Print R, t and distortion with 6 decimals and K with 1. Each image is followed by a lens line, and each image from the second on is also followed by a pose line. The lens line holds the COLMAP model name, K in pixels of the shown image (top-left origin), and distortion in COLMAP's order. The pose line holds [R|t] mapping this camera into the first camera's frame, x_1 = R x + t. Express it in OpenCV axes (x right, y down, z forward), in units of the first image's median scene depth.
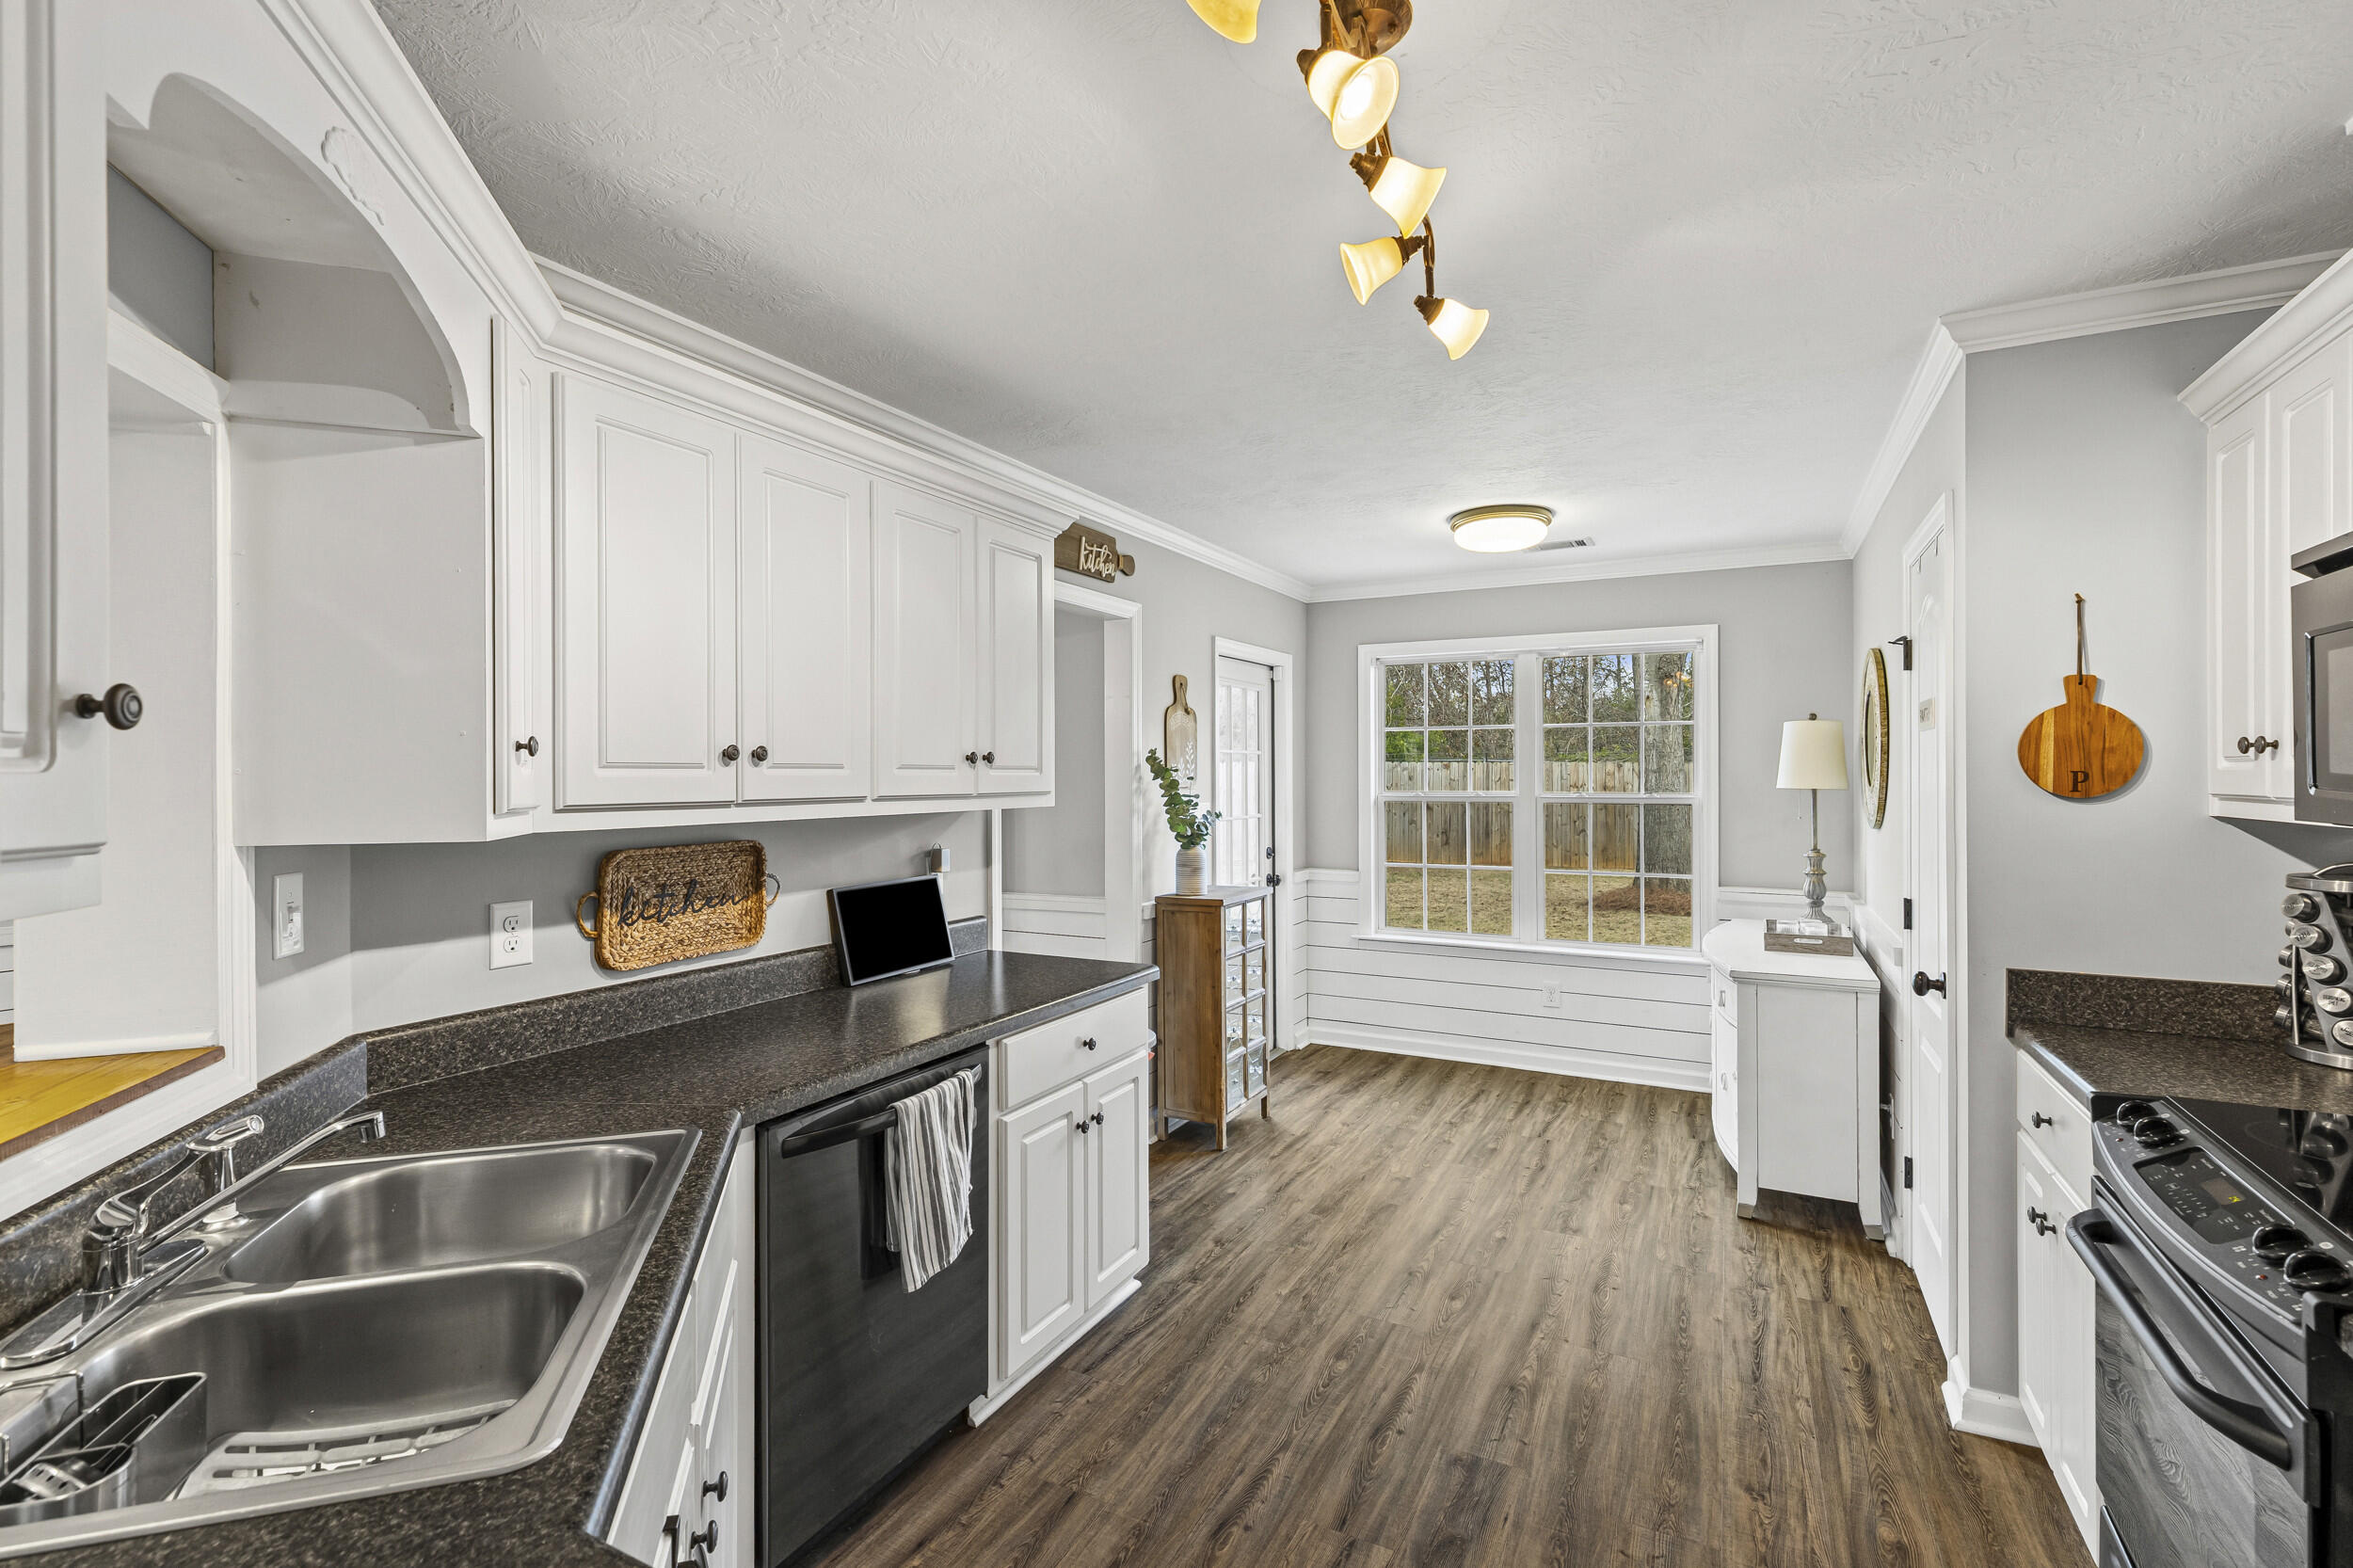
lens RADIAL K [[1052.9, 0, 1164.3], [0, 1052.9, 763.0], [0, 0, 1]] dist [0.001442, 0.000536]
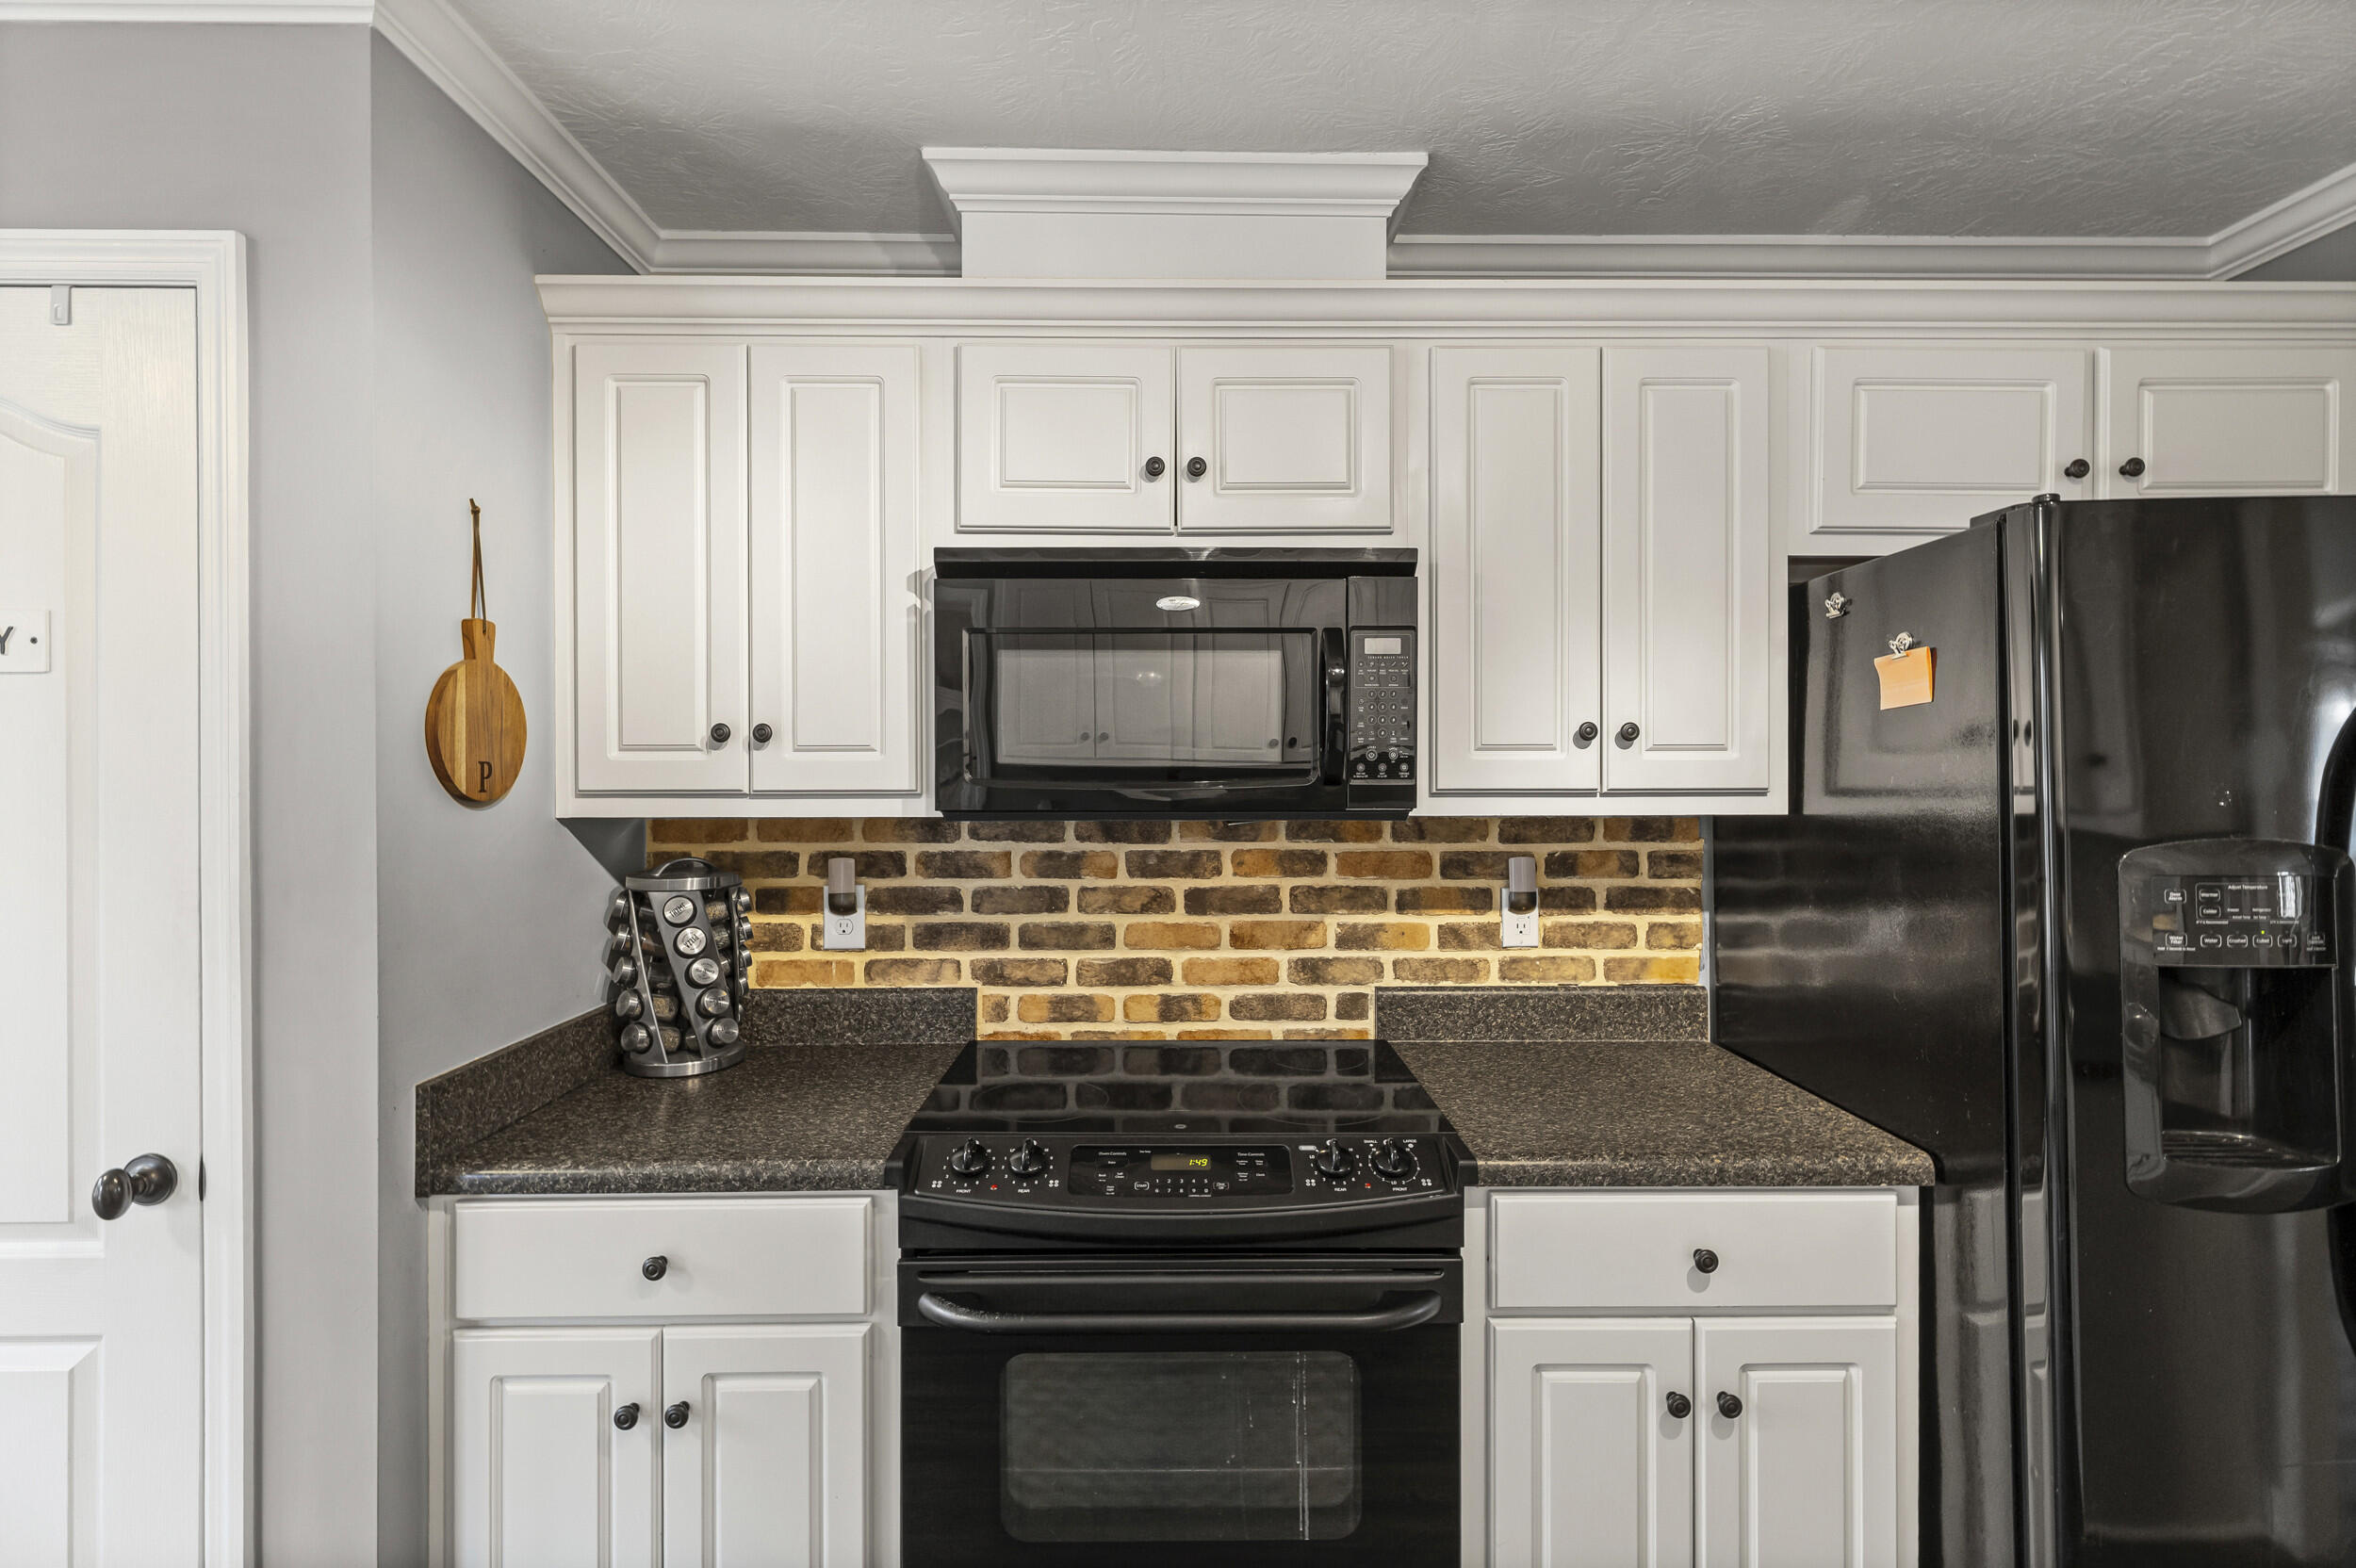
lens RADIAL K [[1051.3, 0, 1181.7], [0, 1051.3, 777.1], [0, 0, 1]] dist [0.002591, 0.000334]
pose [[-0.487102, -0.003830, 0.873337, 0.057237], [-0.005976, 0.999982, 0.001053, 0.014199], [-0.873325, -0.004706, -0.487116, 0.936991]]
